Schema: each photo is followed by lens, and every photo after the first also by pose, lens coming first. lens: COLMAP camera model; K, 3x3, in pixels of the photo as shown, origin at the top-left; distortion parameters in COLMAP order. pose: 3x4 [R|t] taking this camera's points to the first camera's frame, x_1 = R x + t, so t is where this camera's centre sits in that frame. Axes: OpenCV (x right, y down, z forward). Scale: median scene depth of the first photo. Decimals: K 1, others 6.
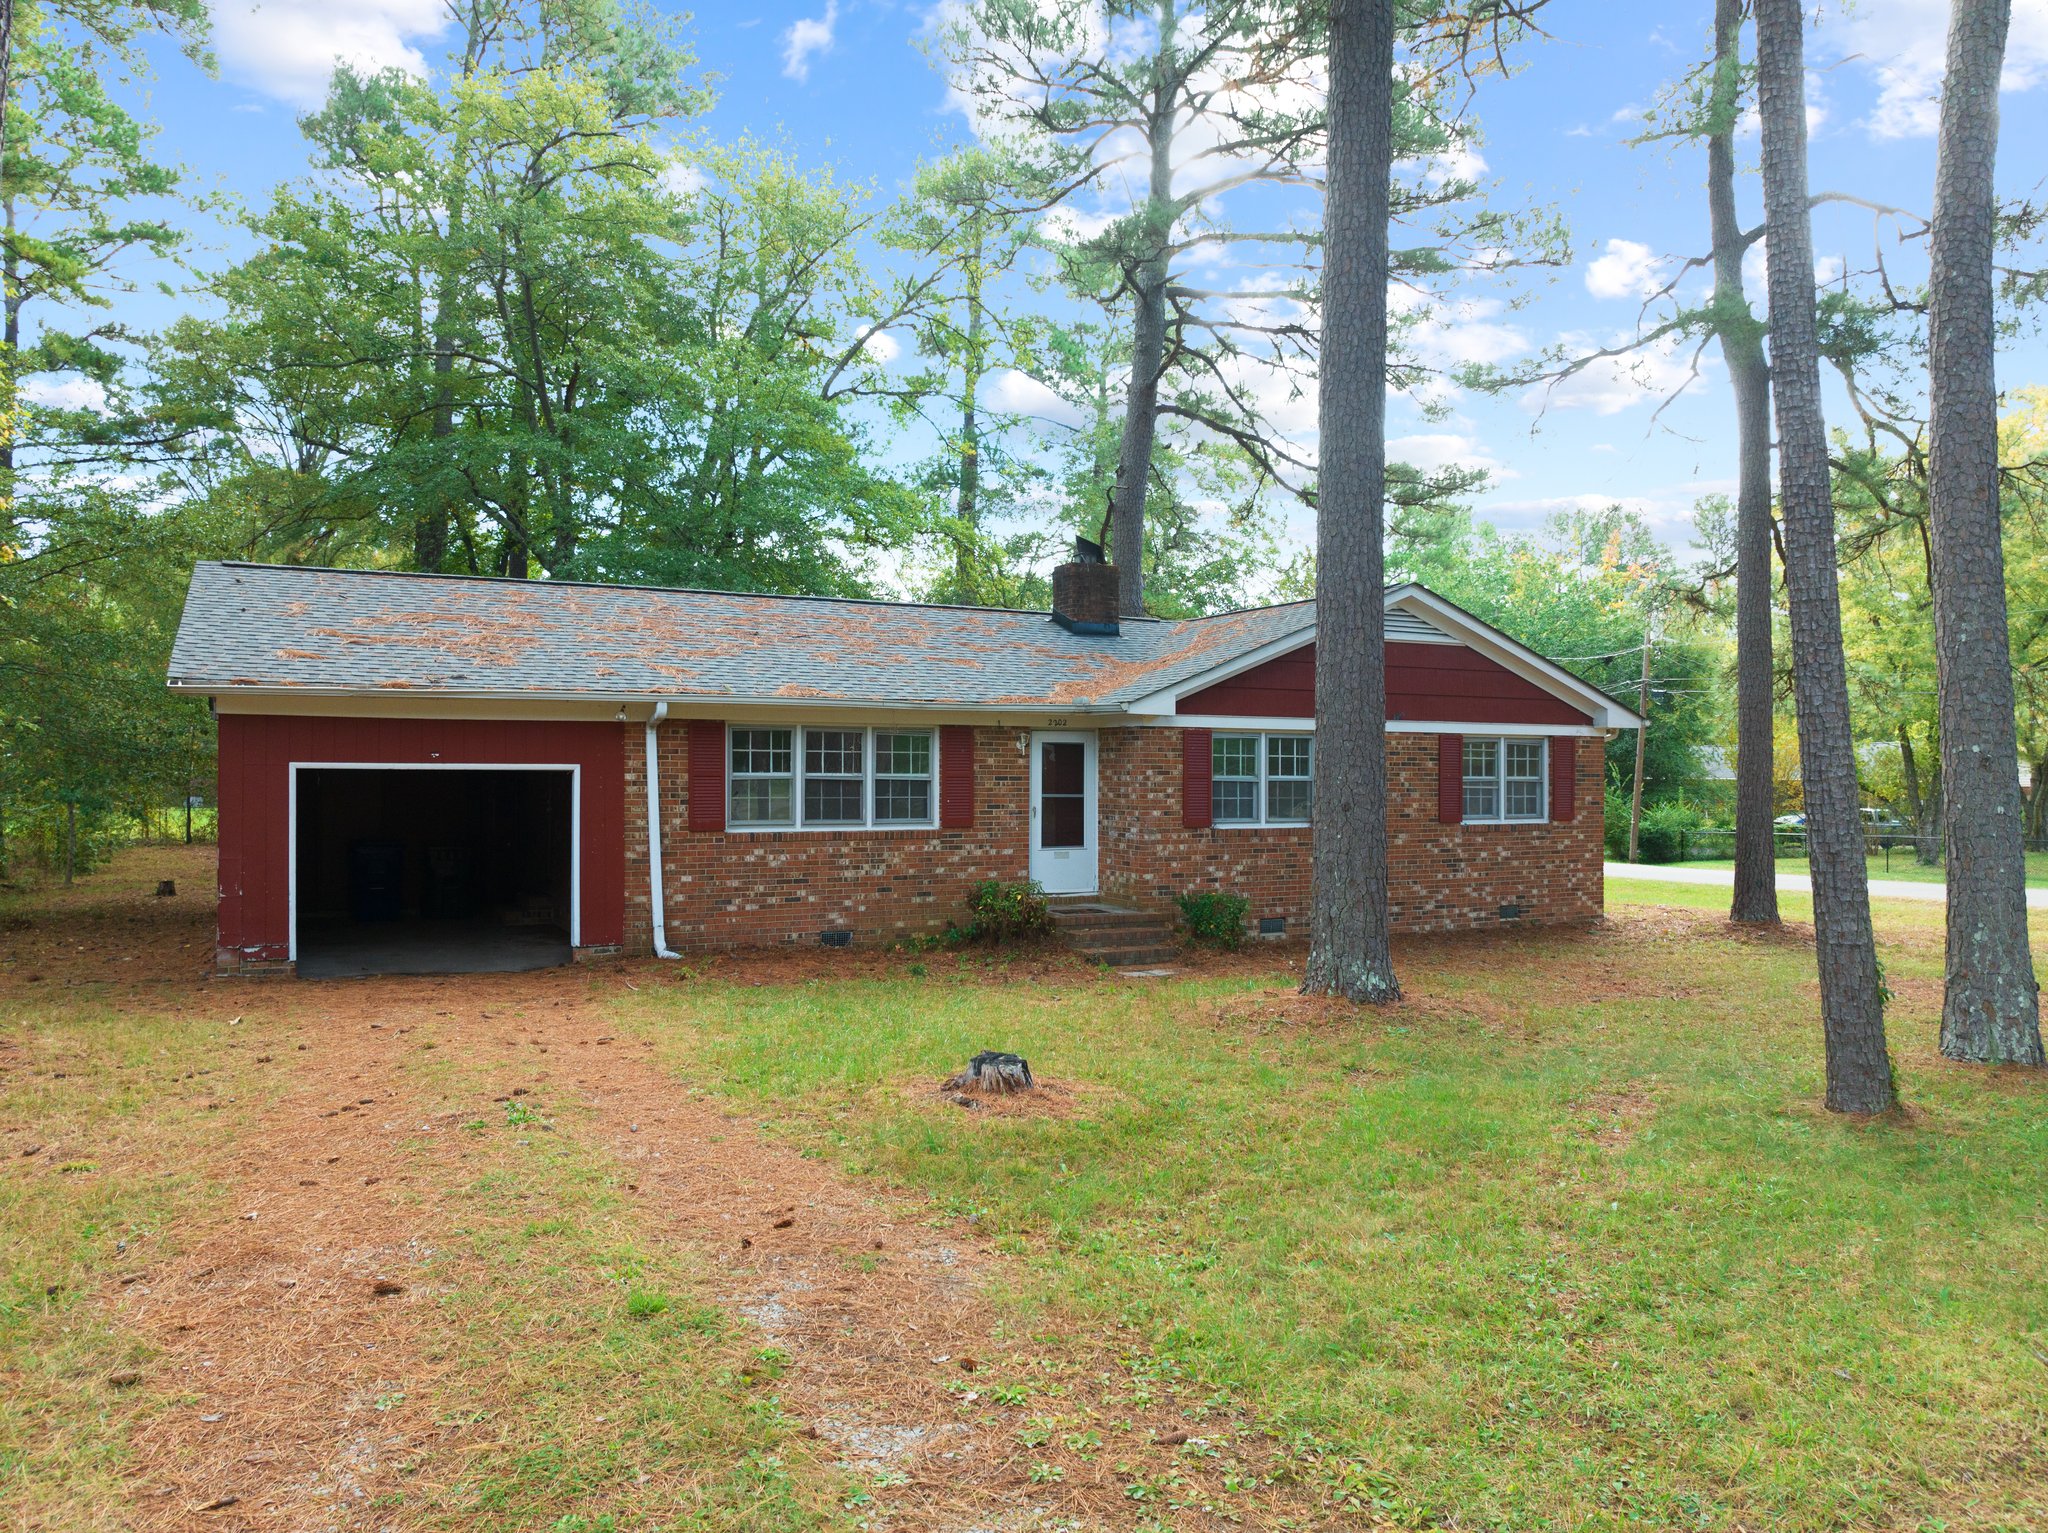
lens RADIAL K [[1441.7, 0, 1023.4], [0, 1441.7, 768.7], [0, 0, 1]] dist [-0.025144, -0.002023]
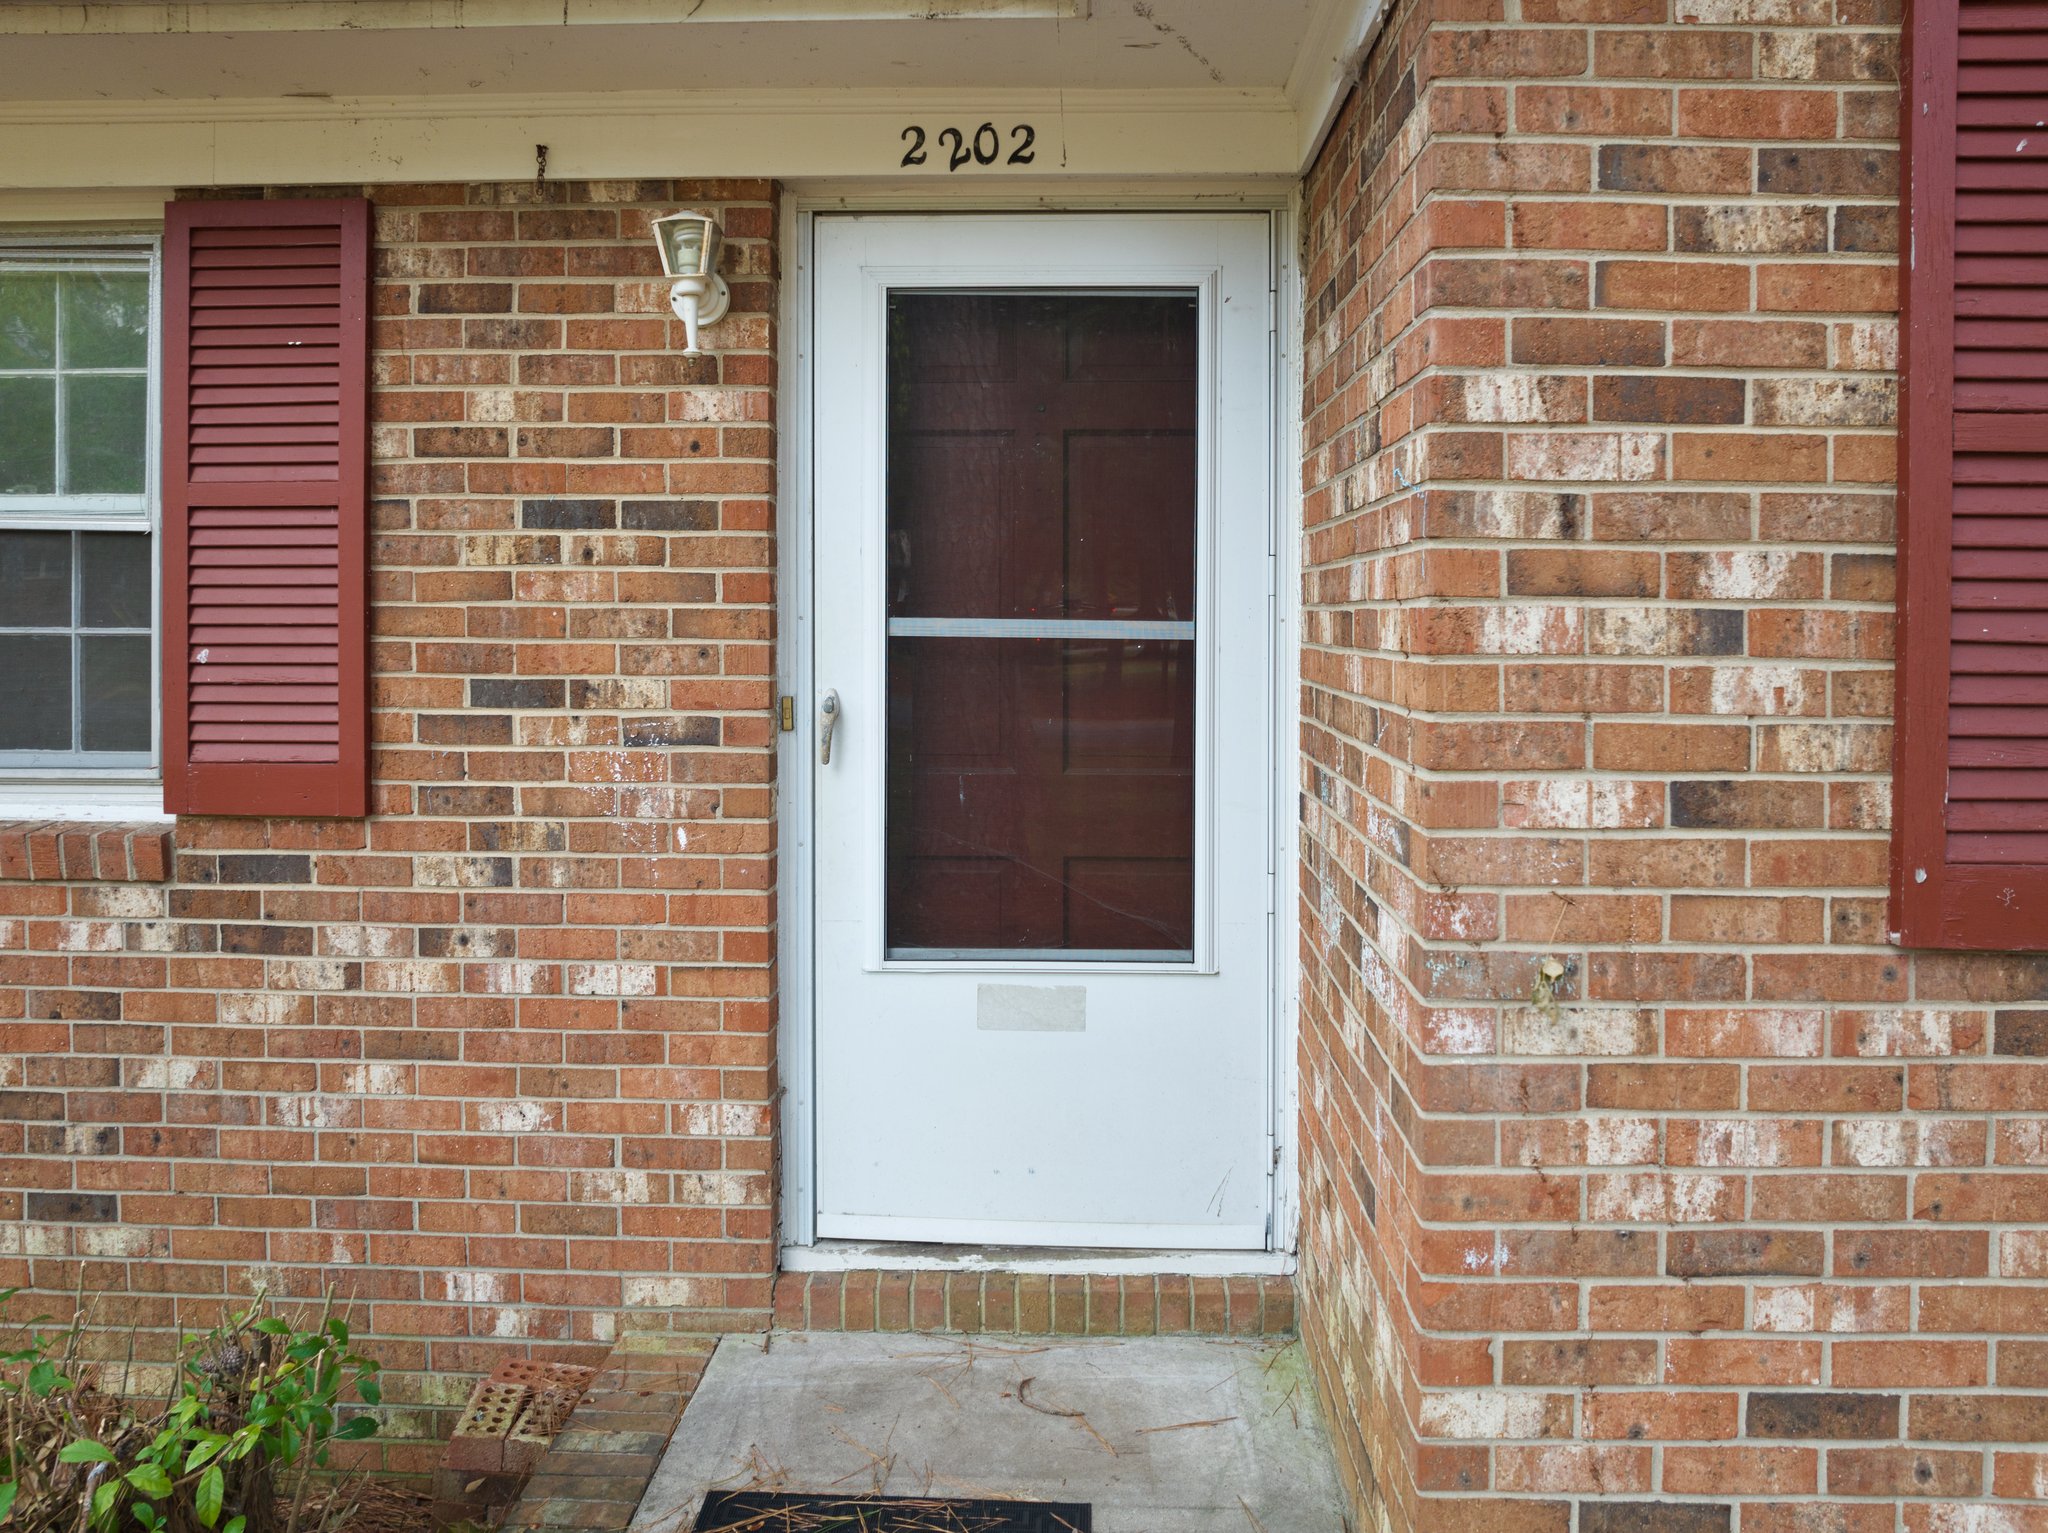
lens RADIAL K [[1441.7, 0, 1066.1], [0, 1441.7, 635.2], [0, 0, 1]] dist [-0.025144, -0.002023]
pose [[0.883477, 0.006504, -0.468429, 0.106749], [-0.002854, 0.999960, 0.008501, 0.018393], [0.468465, -0.006174, 0.883460, 0.889152]]
